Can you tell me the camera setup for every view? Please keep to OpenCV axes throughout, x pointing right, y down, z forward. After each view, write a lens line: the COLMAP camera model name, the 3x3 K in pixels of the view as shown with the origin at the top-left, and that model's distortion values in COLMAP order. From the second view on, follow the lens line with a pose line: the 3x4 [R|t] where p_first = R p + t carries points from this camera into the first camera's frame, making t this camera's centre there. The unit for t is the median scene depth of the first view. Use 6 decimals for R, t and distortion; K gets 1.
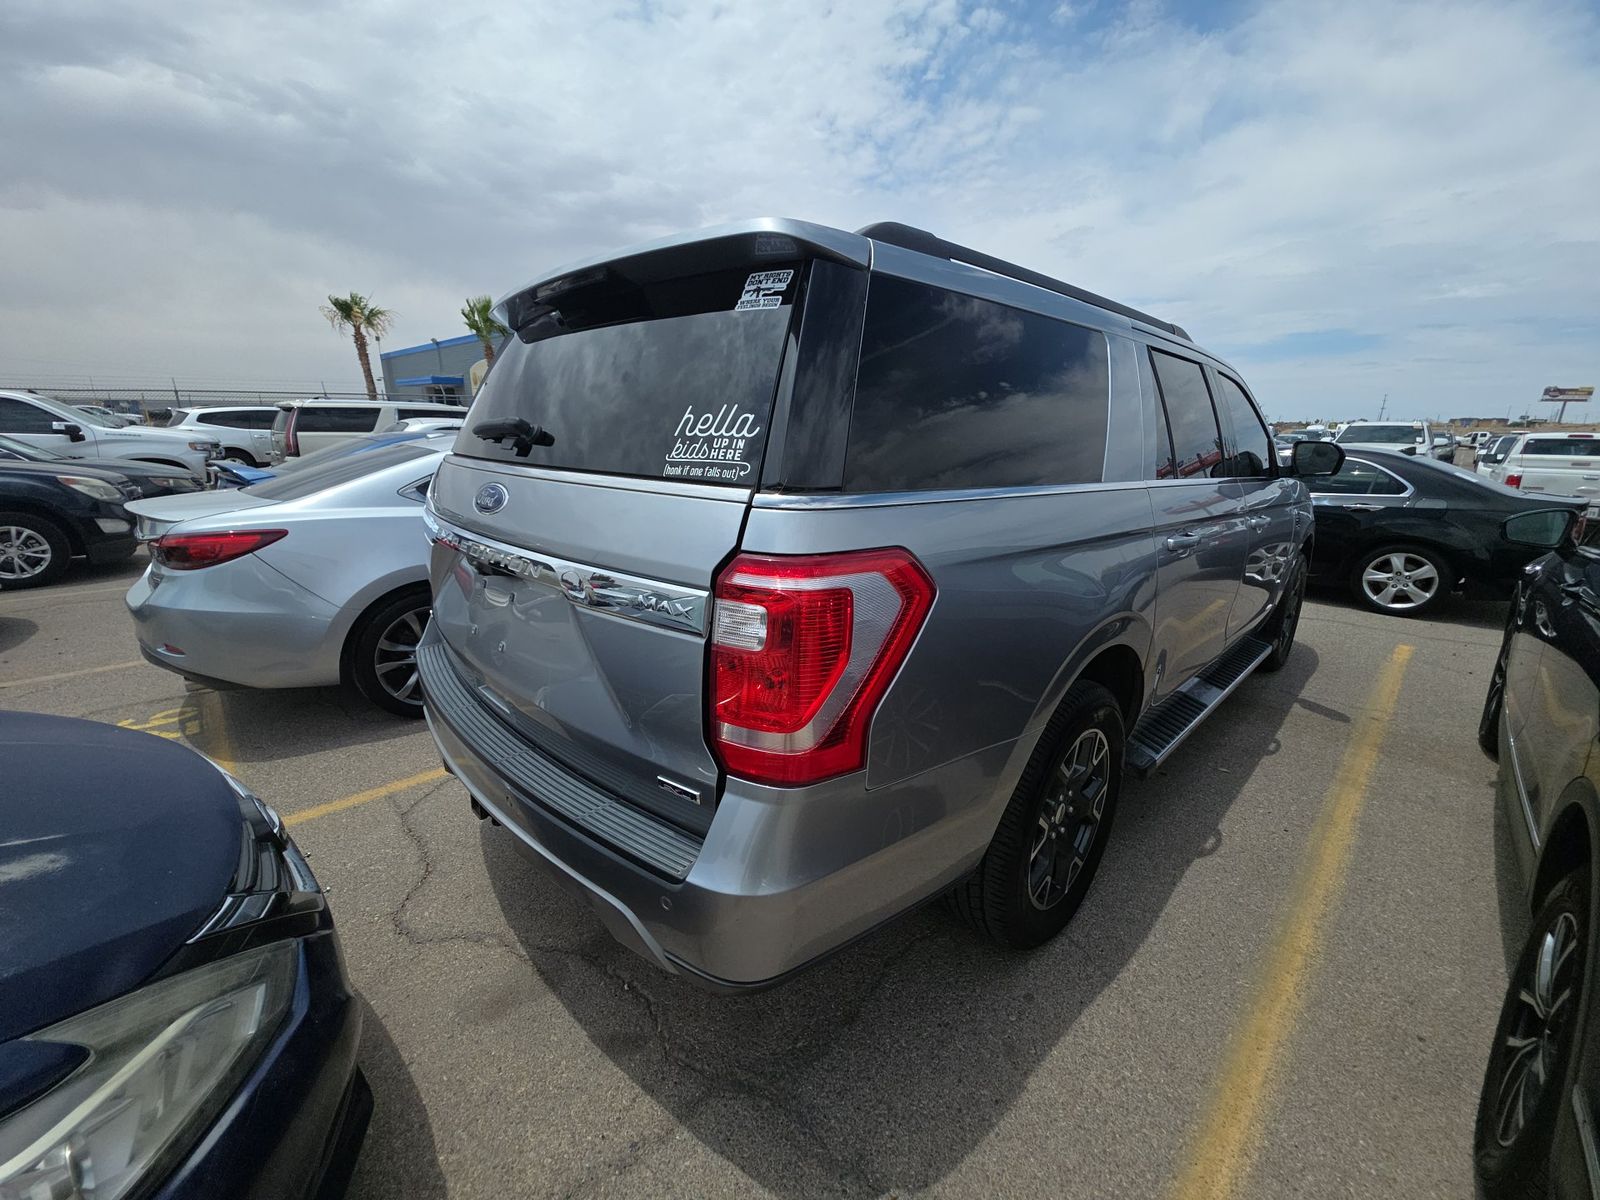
lens RADIAL K [[632.4, 0, 795.8], [0, 632.4, 599.6], [0, 0, 1]] dist [0.013135, -0.008434]
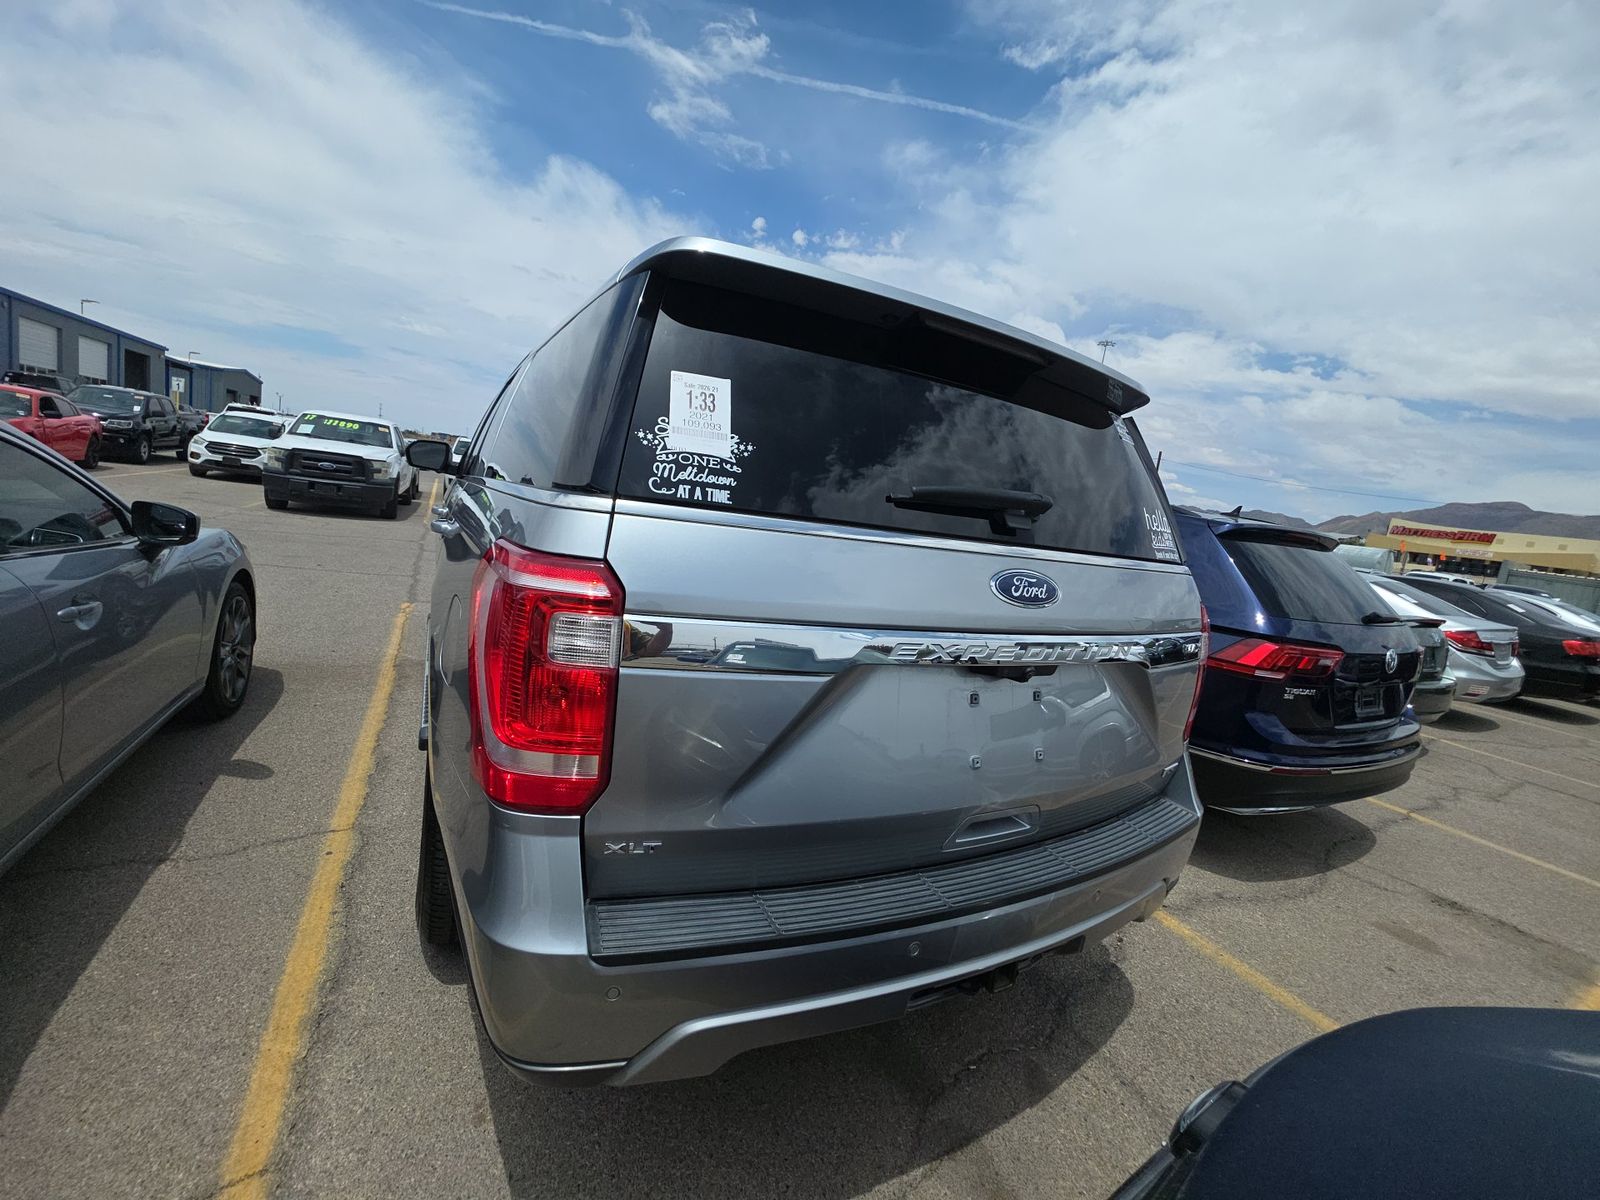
lens RADIAL K [[632.4, 0, 791.4], [0, 632.4, 612.0], [0, 0, 1]] dist [0.013135, -0.008434]
pose [[0.270293, -0.146936, 0.951500, -1.190202], [0.119910, 0.985728, 0.118159, -0.233501], [-0.955282, 0.082157, 0.284055, 0.948203]]
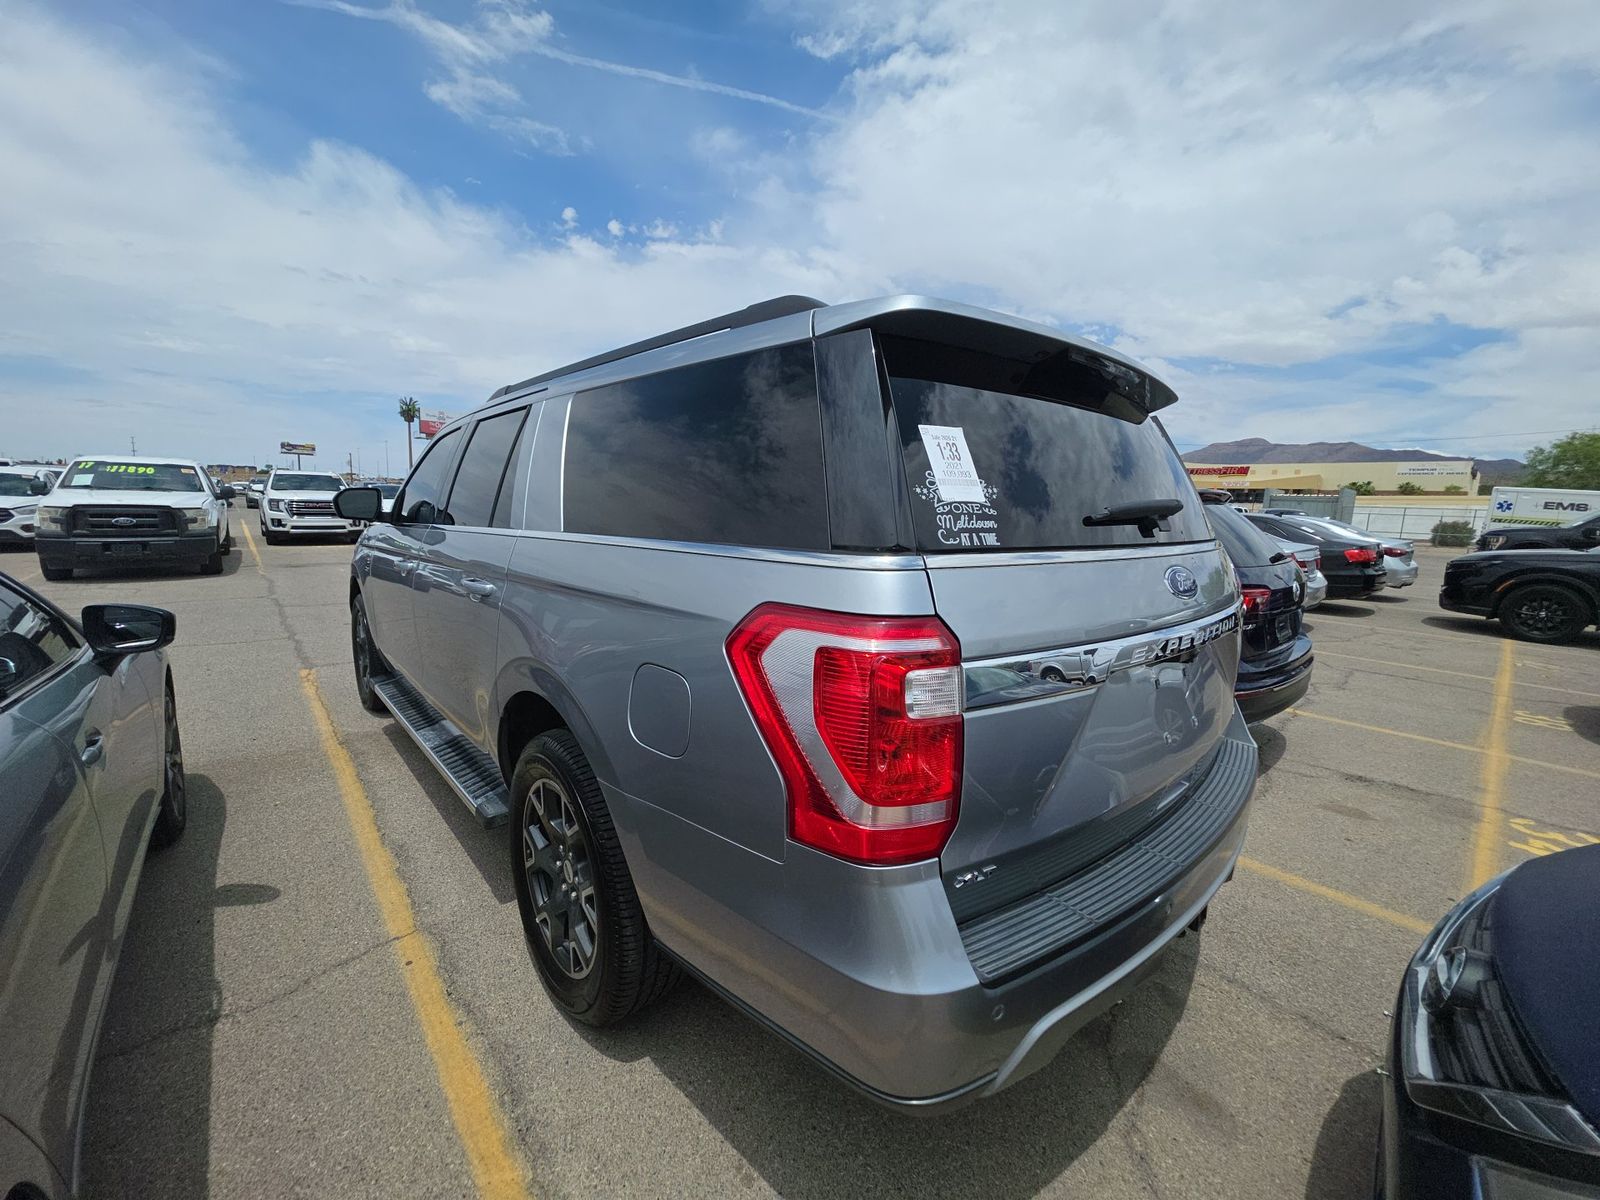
lens RADIAL K [[632.4, 0, 792.6], [0, 632.4, 614.3], [0, 0, 1]] dist [0.013135, -0.008434]
pose [[0.048846, -0.184955, 0.981532, -1.280138], [0.228177, 0.958785, 0.169313, -0.362449], [-0.972394, 0.215692, 0.089035, 1.334037]]
